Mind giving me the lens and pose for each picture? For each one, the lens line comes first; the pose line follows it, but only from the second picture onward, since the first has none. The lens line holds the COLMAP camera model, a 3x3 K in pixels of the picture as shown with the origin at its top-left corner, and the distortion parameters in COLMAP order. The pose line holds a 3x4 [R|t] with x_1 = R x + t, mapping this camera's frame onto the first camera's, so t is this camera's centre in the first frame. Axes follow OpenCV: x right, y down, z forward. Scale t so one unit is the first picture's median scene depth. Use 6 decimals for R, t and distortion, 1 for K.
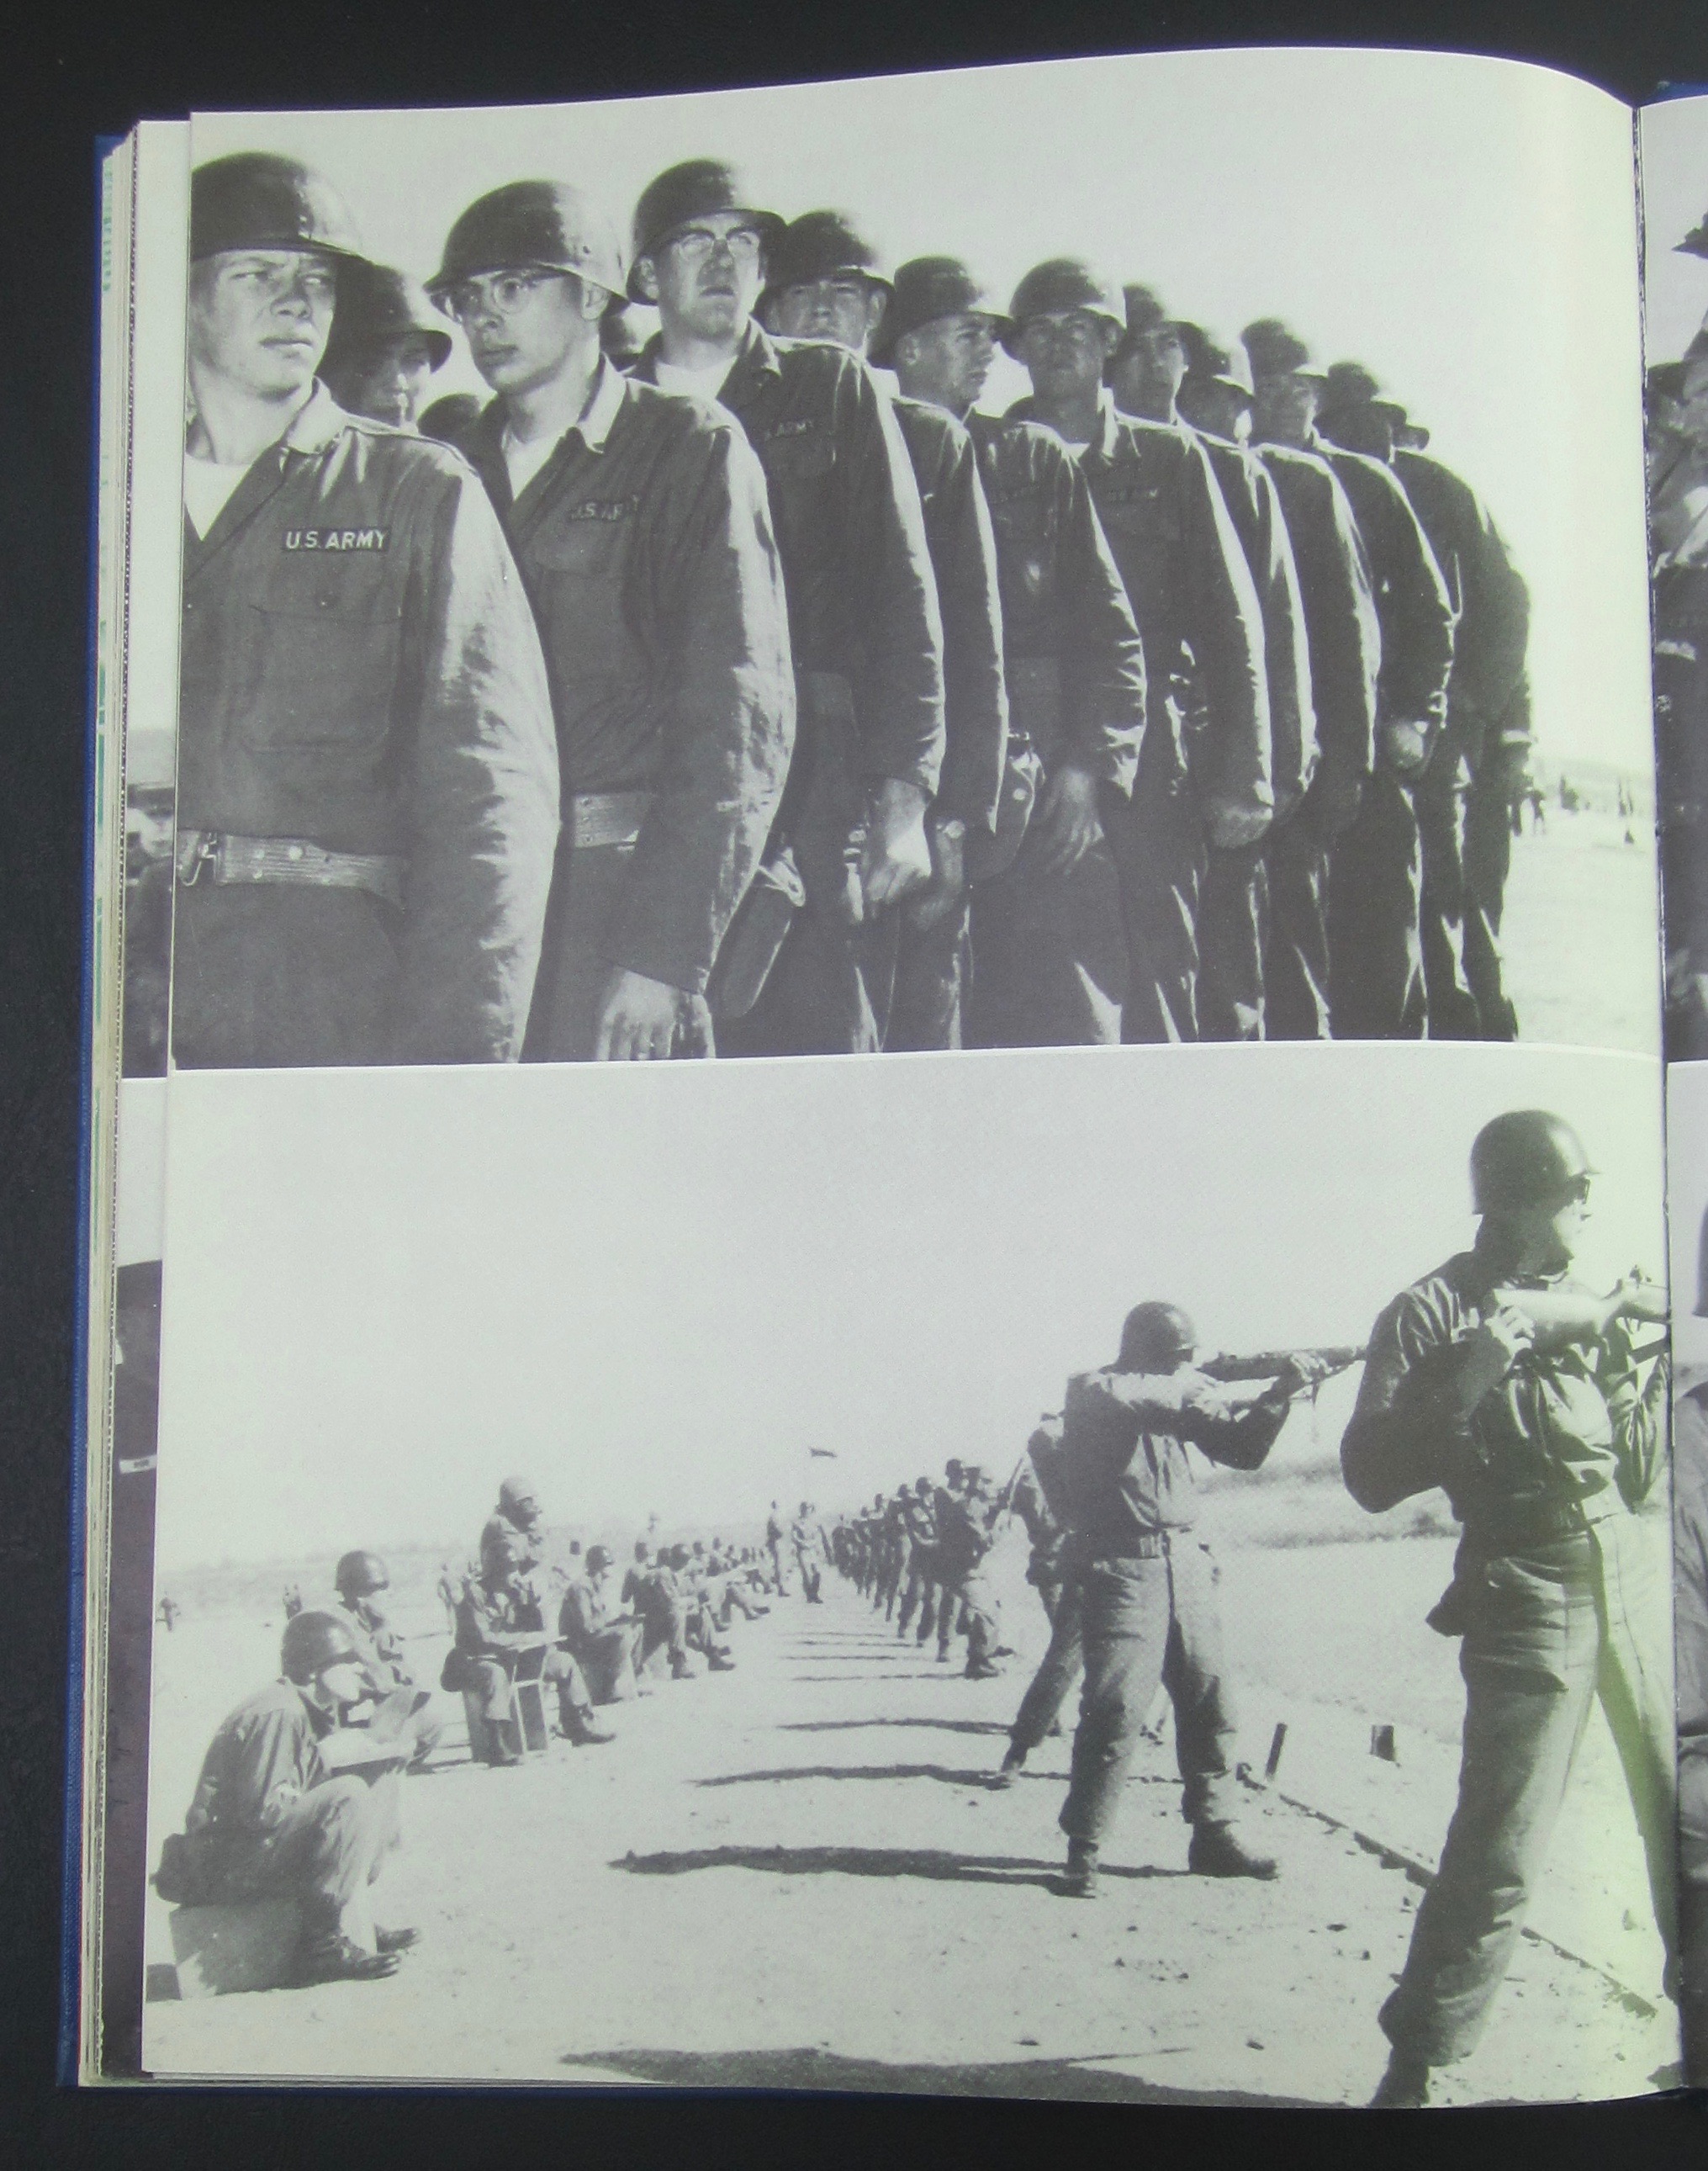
lens RADIAL K [[1858.0, 0, 853.9], [0, 1858.0, 1084.8], [0, 0, 1]] dist [0.006639, -0.002172]
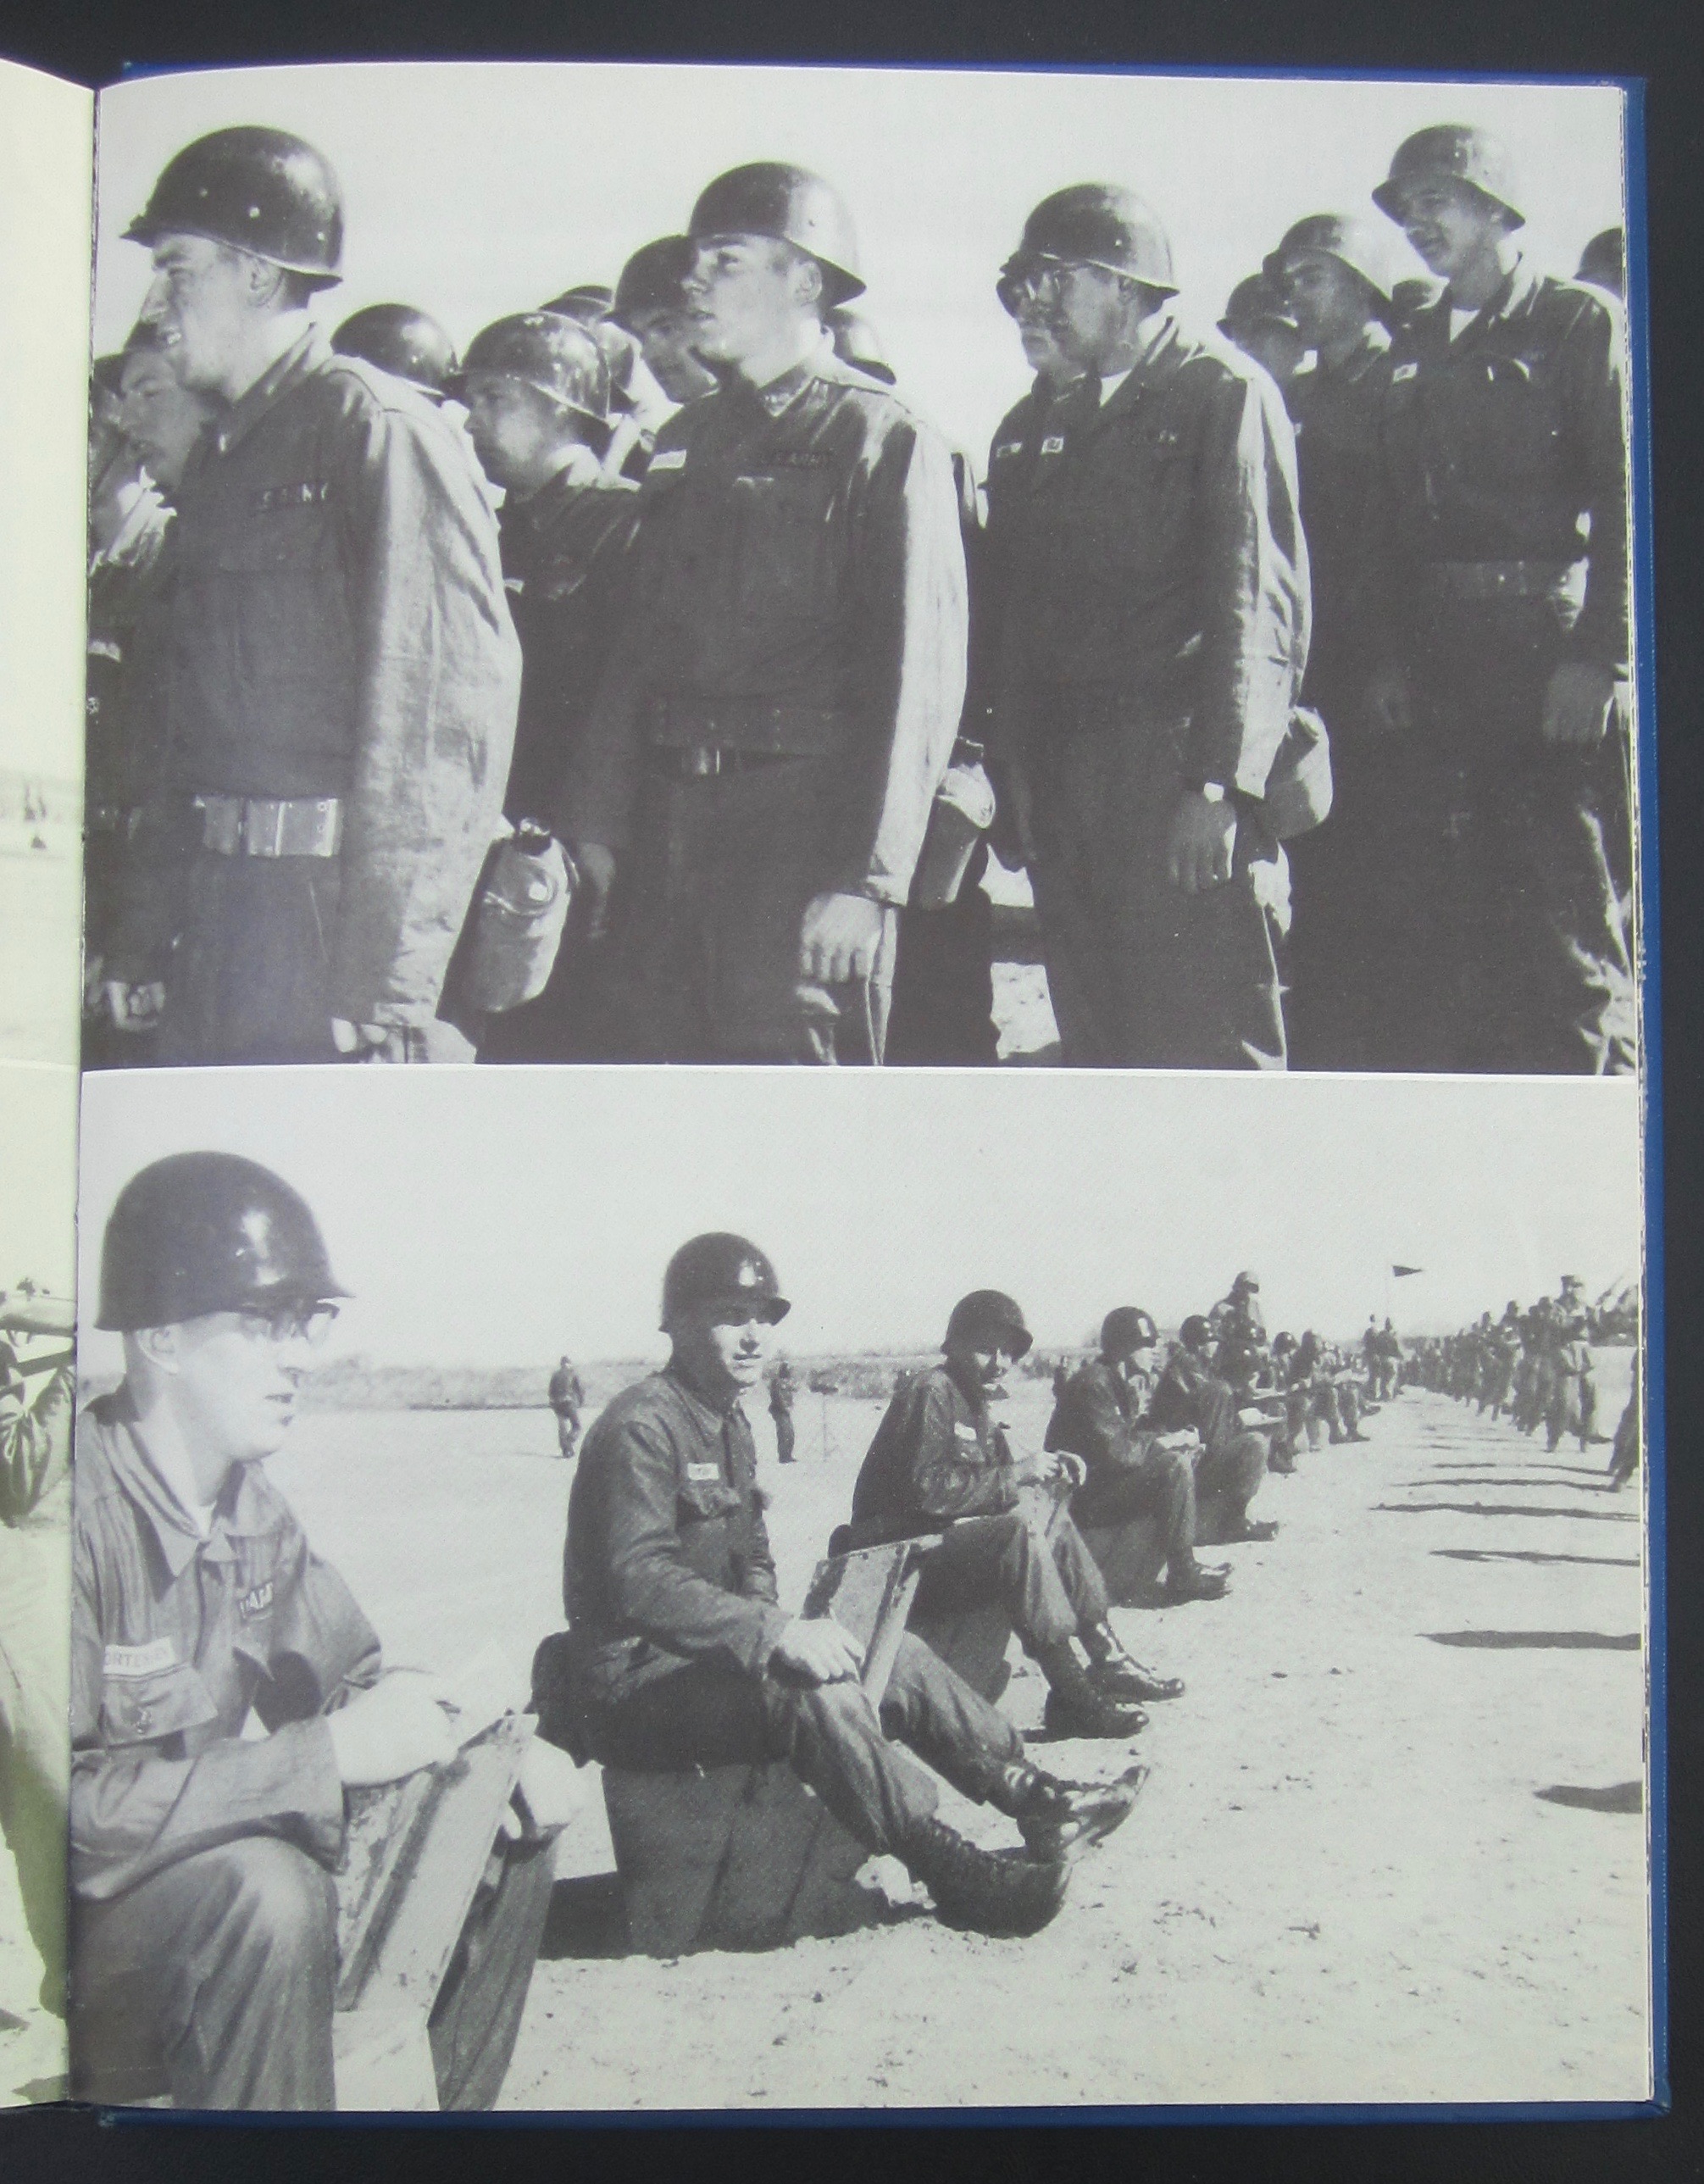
lens RADIAL K [[1909.7, 0, 852.1], [0, 1909.7, 1092.5], [0, 0, 1]] dist [0.003083, 0.001700]
pose [[0.999168, 0.001404, -0.040766, 0.895259], [-0.000530, 0.999770, 0.021428, -0.023131], [0.040787, -0.021388, 0.998939, 0.005720]]
